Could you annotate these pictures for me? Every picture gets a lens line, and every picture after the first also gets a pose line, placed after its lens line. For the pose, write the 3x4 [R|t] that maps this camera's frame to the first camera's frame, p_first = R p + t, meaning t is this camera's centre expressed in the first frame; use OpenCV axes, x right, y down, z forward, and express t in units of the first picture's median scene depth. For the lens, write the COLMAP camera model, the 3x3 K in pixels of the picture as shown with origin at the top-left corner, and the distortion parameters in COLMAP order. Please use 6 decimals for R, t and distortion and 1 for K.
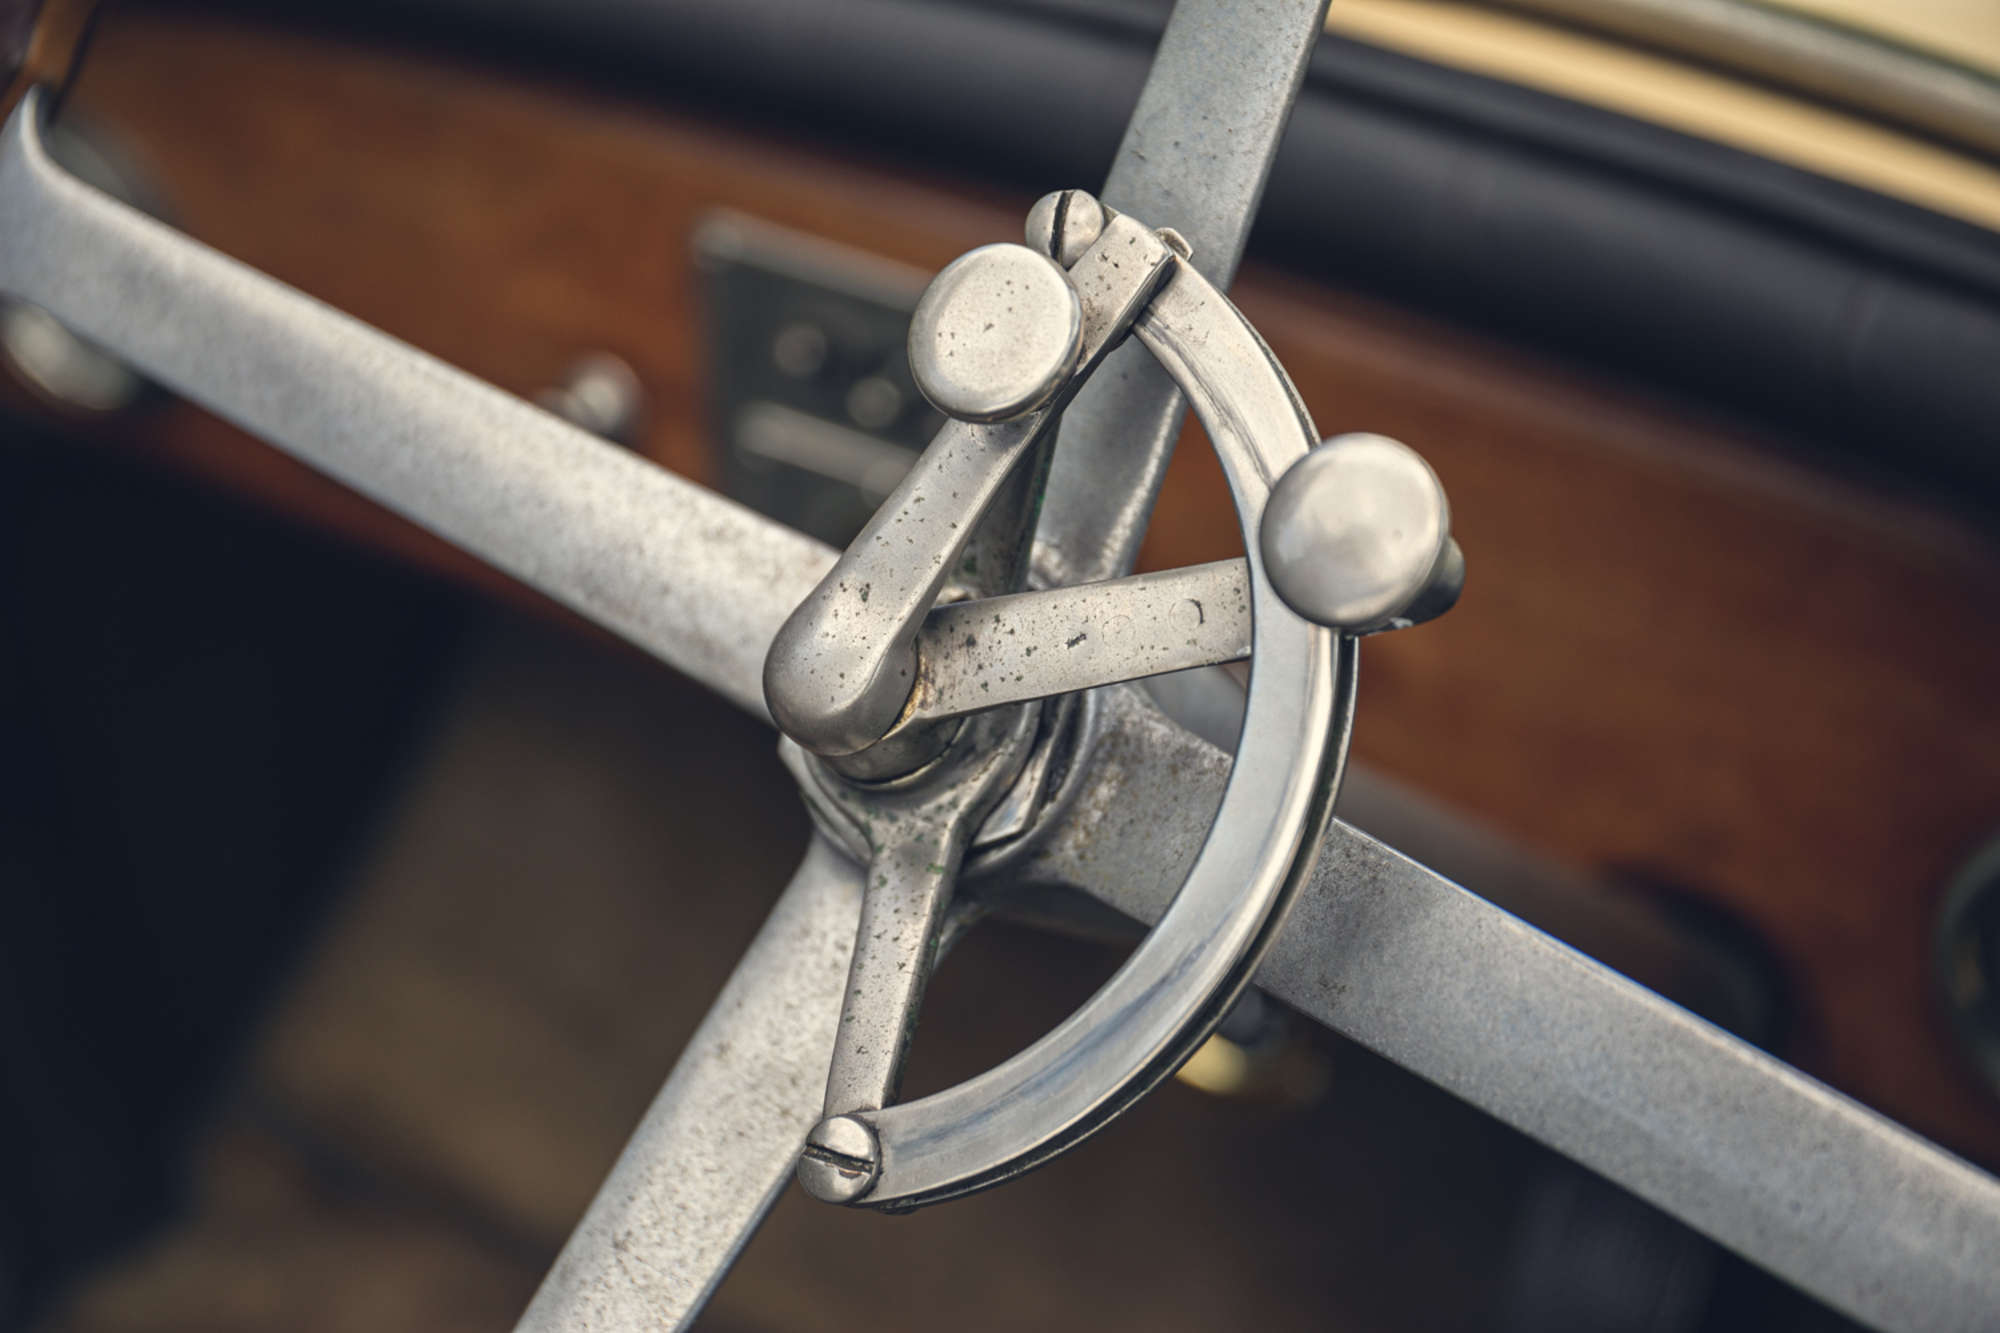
lens RADIAL K [[3628.8, 0, 990.3], [0, 3628.8, 678.4], [0, 0, 1]] dist [0.135225, 0.000000]
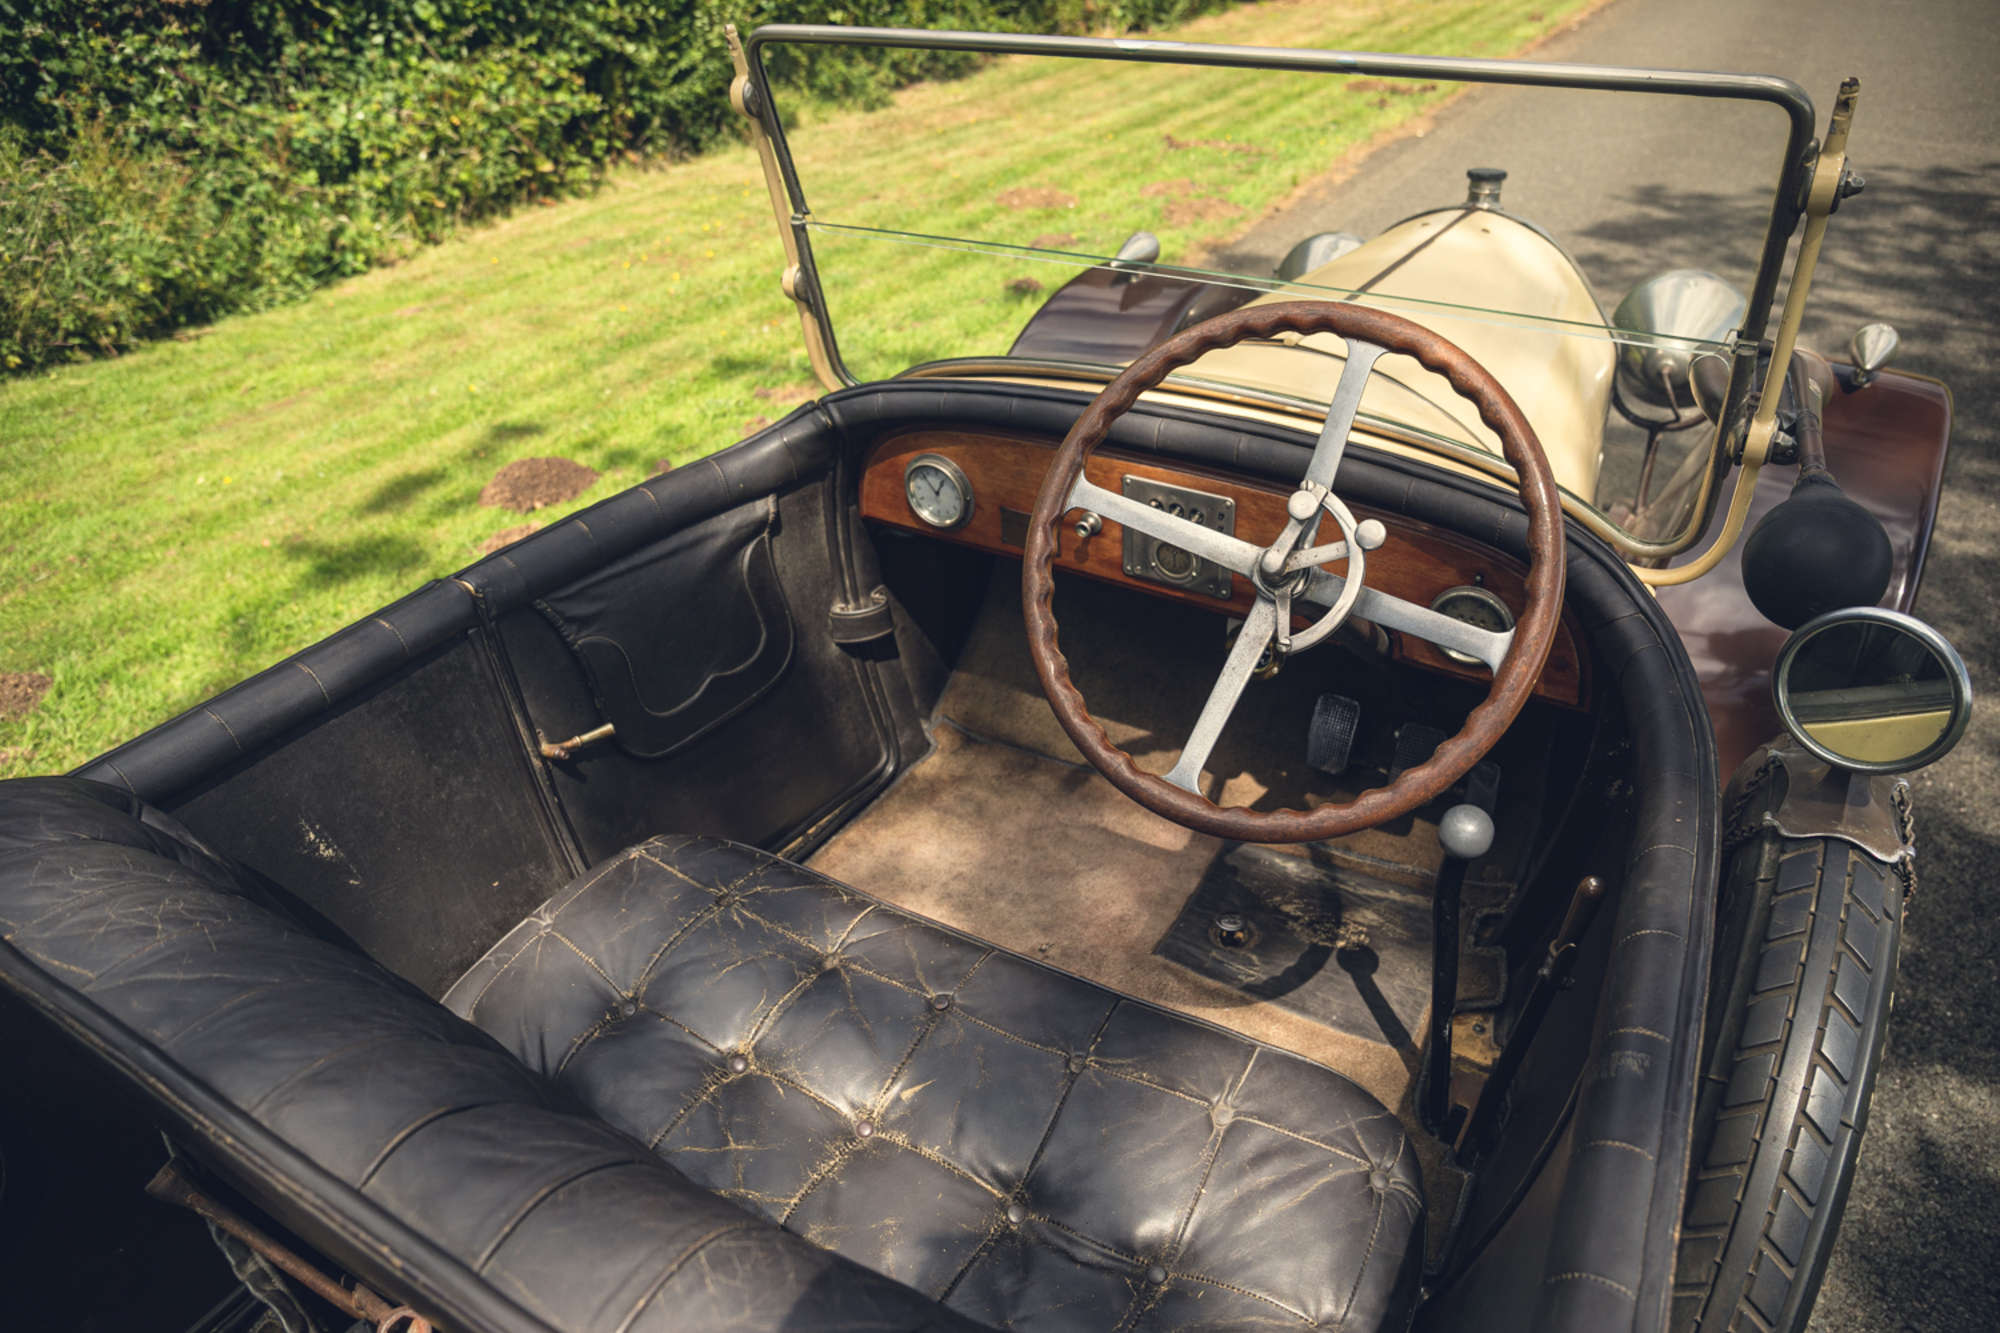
lens RADIAL K [[1371.1, 0, 972.7], [0, 1371.1, 705.7], [0, 0, 1]] dist [-0.096267, 0.040203]
pose [[0.997656, -0.068255, 0.004896, -0.539813], [0.067731, 0.995131, 0.071608, 0.033007], [-0.009760, -0.071109, 0.997421, -1.176059]]
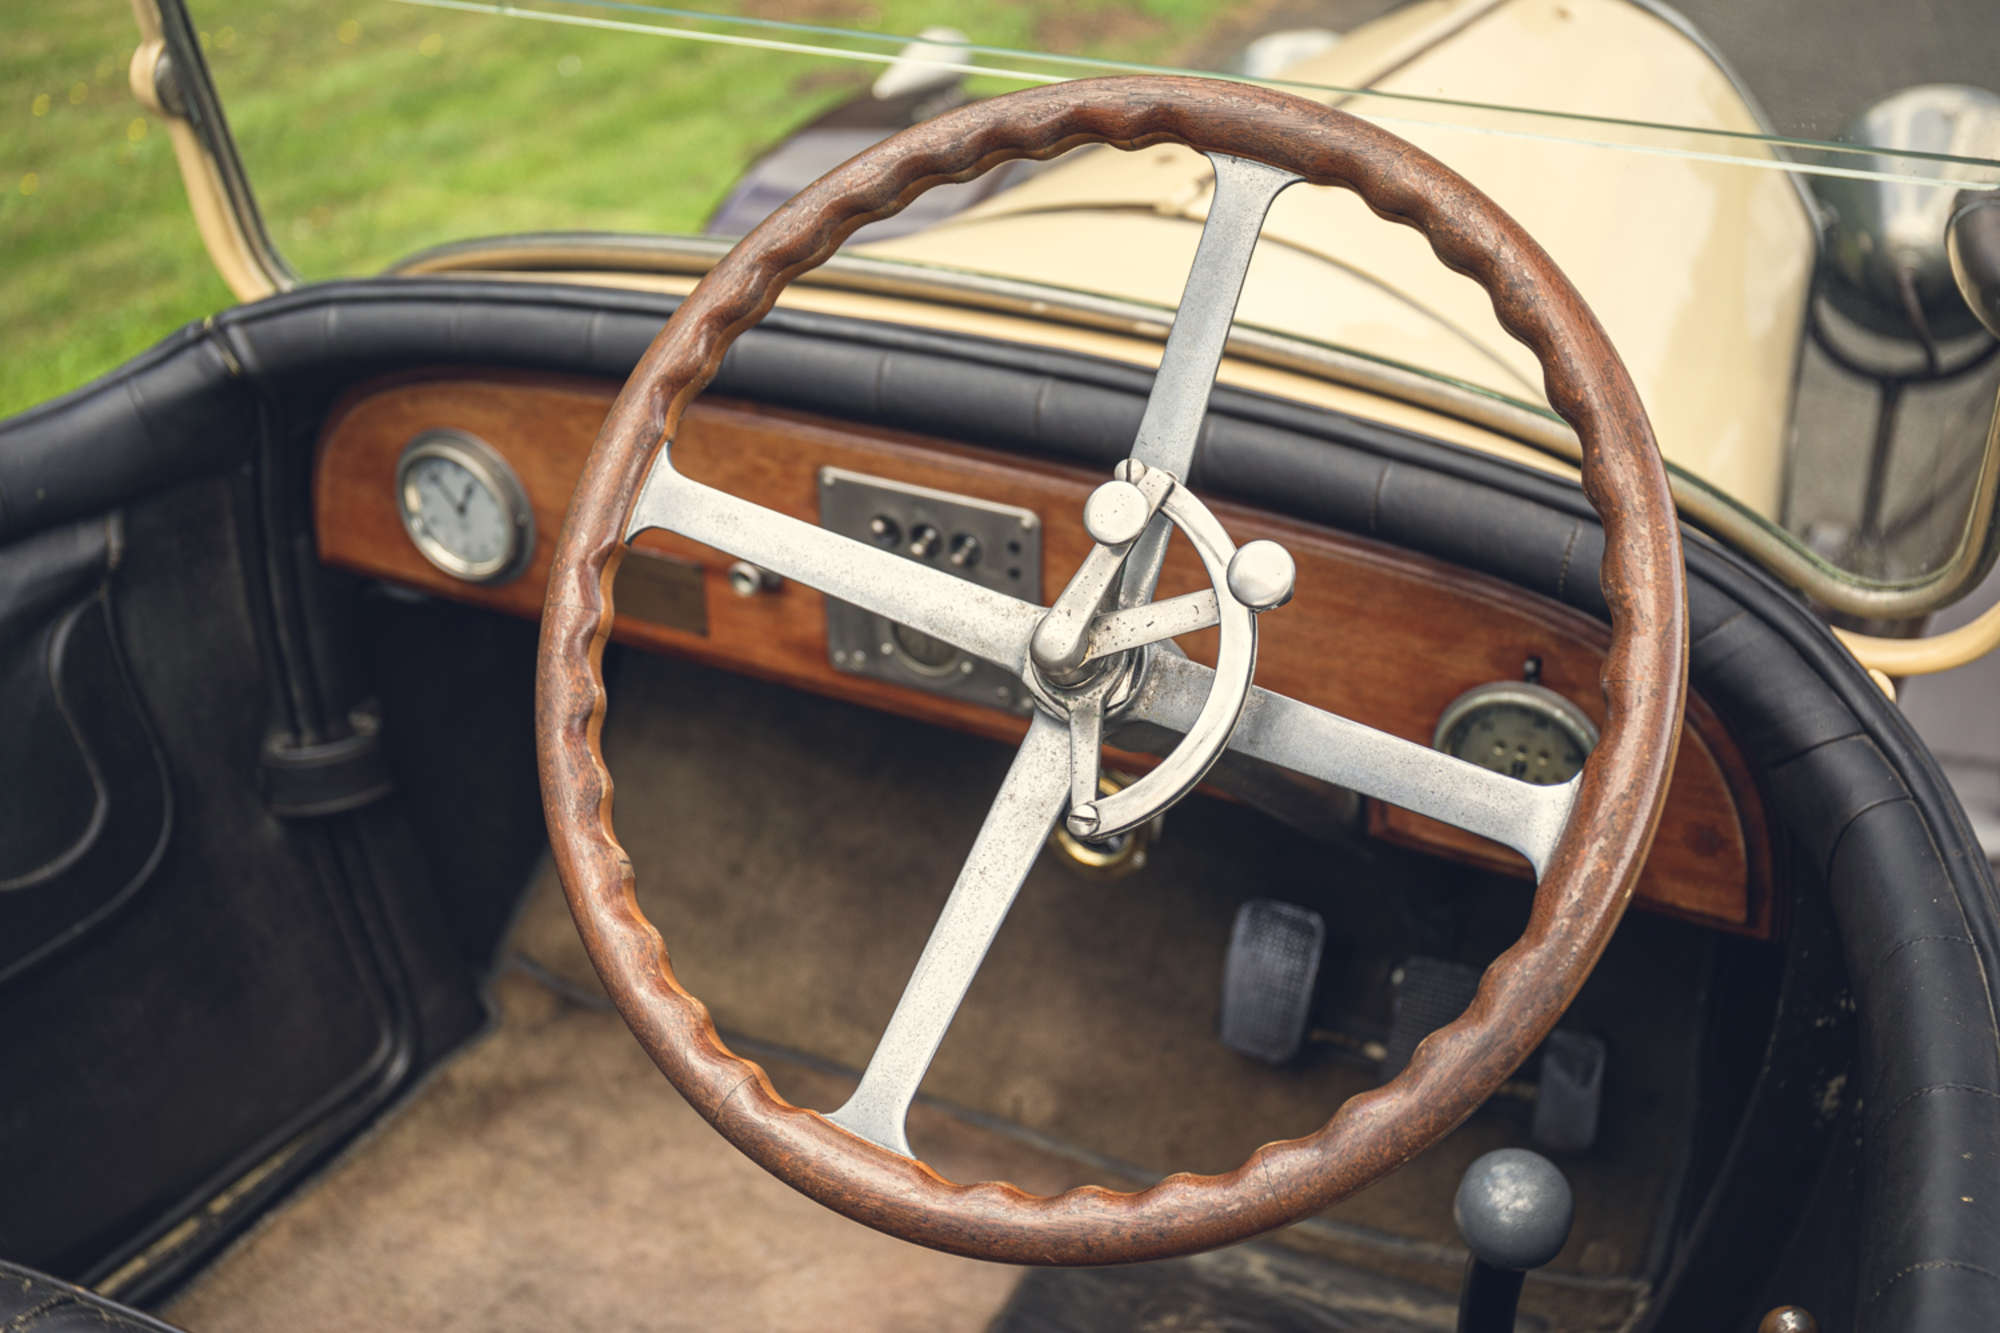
lens RADIAL K [[2286.1, 0, 1014.6], [0, 2286.1, 704.0], [0, 0, 1]] dist [0.024660, 0.000000]
pose [[0.991034, -0.080492, 0.106639, -0.252204], [0.081242, 0.996691, -0.002700, 0.043285], [-0.106069, 0.011339, 0.994294, -0.657598]]
